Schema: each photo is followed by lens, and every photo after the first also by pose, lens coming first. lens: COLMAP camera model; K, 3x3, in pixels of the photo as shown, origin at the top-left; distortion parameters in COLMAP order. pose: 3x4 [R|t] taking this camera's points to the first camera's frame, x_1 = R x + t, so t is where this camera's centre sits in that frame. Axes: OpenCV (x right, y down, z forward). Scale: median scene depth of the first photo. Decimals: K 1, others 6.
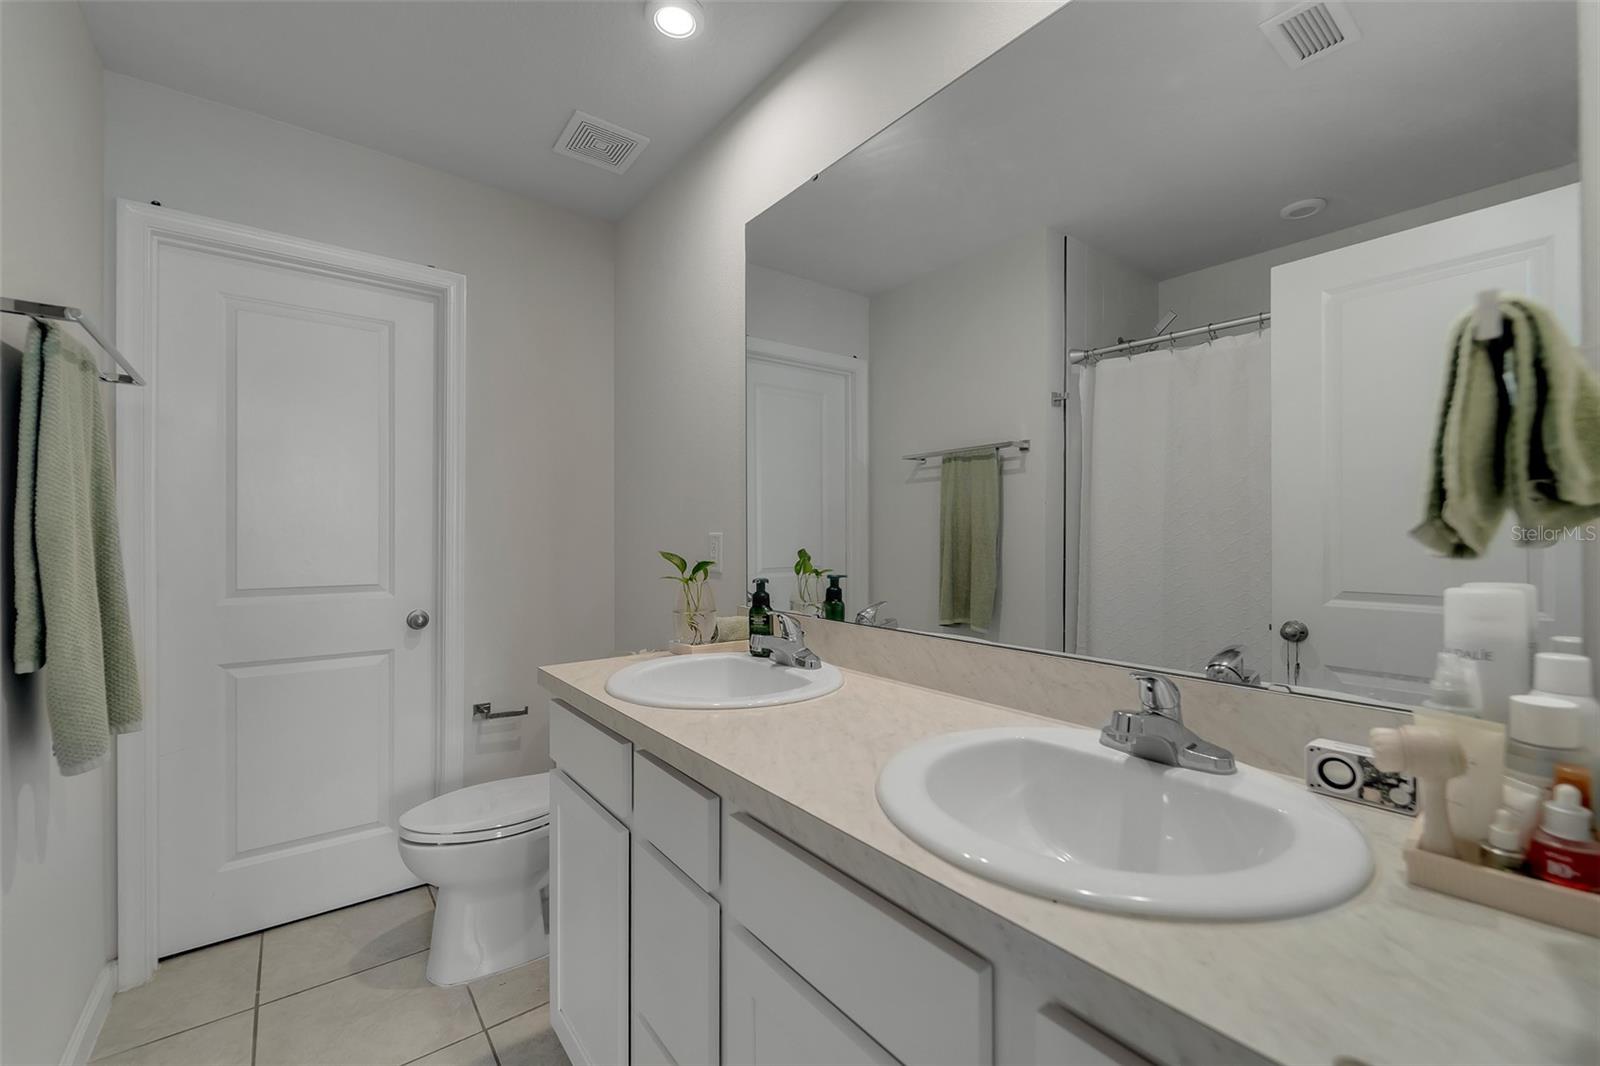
lens RADIAL K [[649.1, 0, 798.6], [0, 649.1, 543.1], [0, 0, 1]] dist [-0.001714, -0.000062]
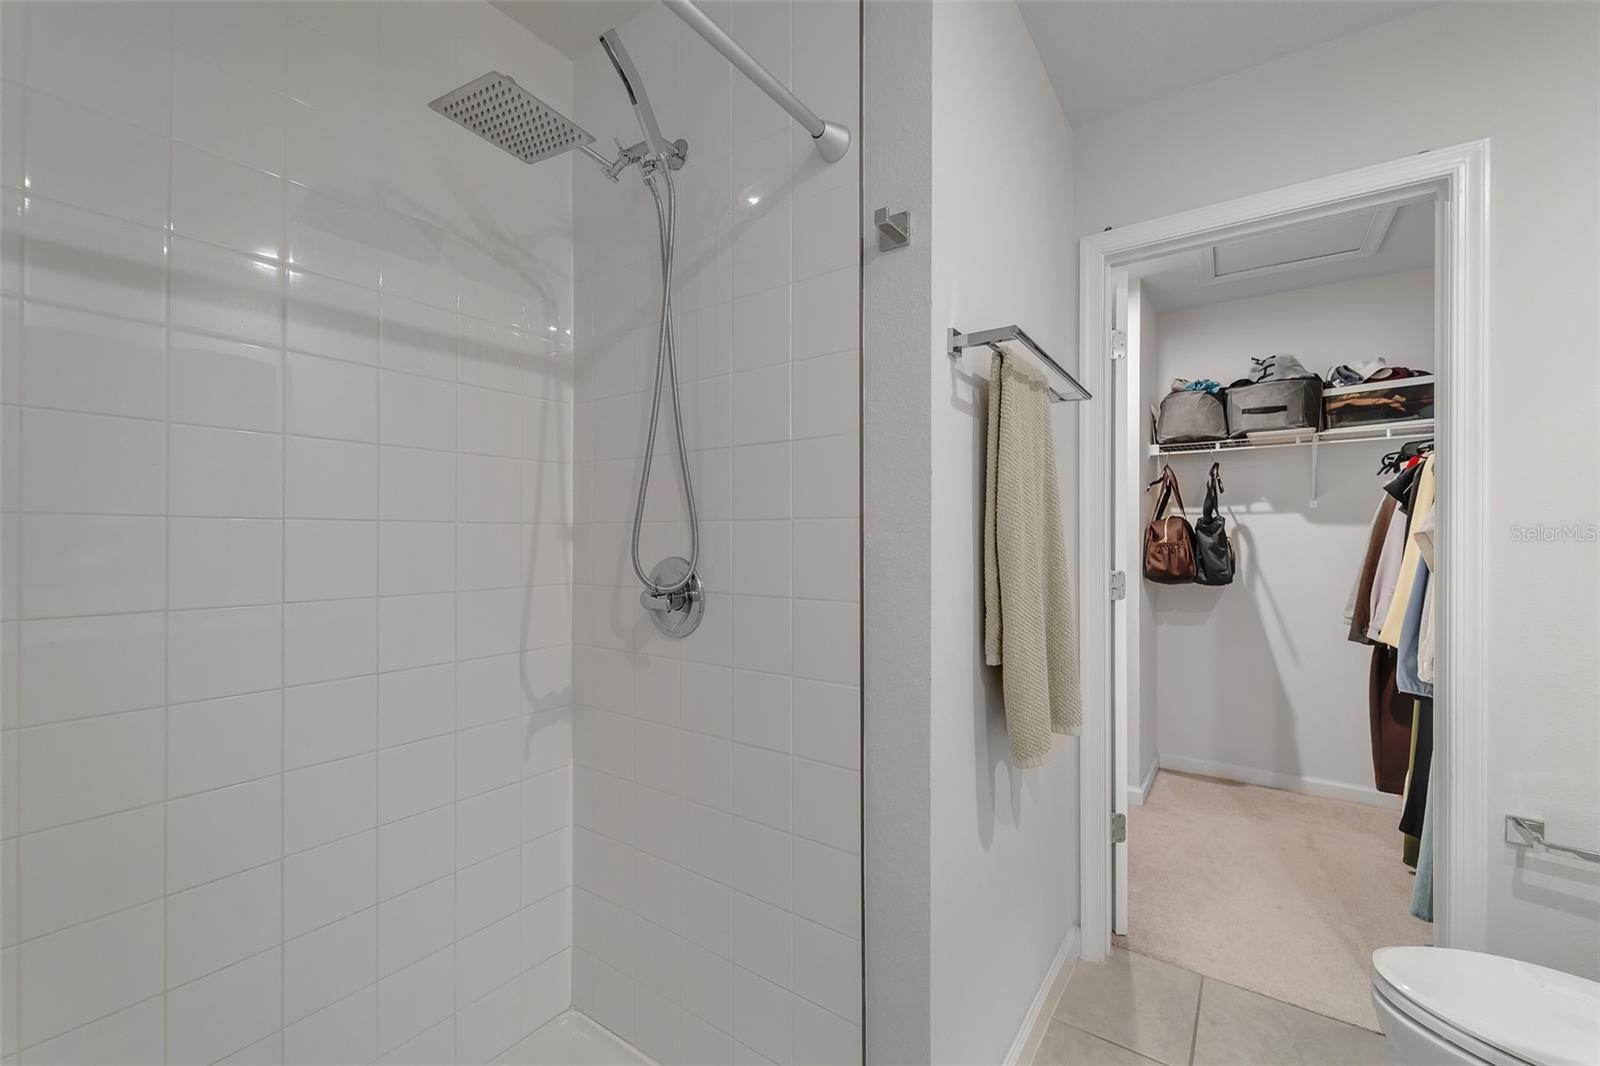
lens RADIAL K [[649.1, 0, 798.6], [0, 649.1, 543.1], [0, 0, 1]] dist [-0.001714, -0.000062]
pose [[0.287693, -0.006178, -0.957703, -0.185893], [-0.006558, 0.999943, -0.008420, -0.001032], [0.957700, 0.008703, 0.287636, 0.314776]]
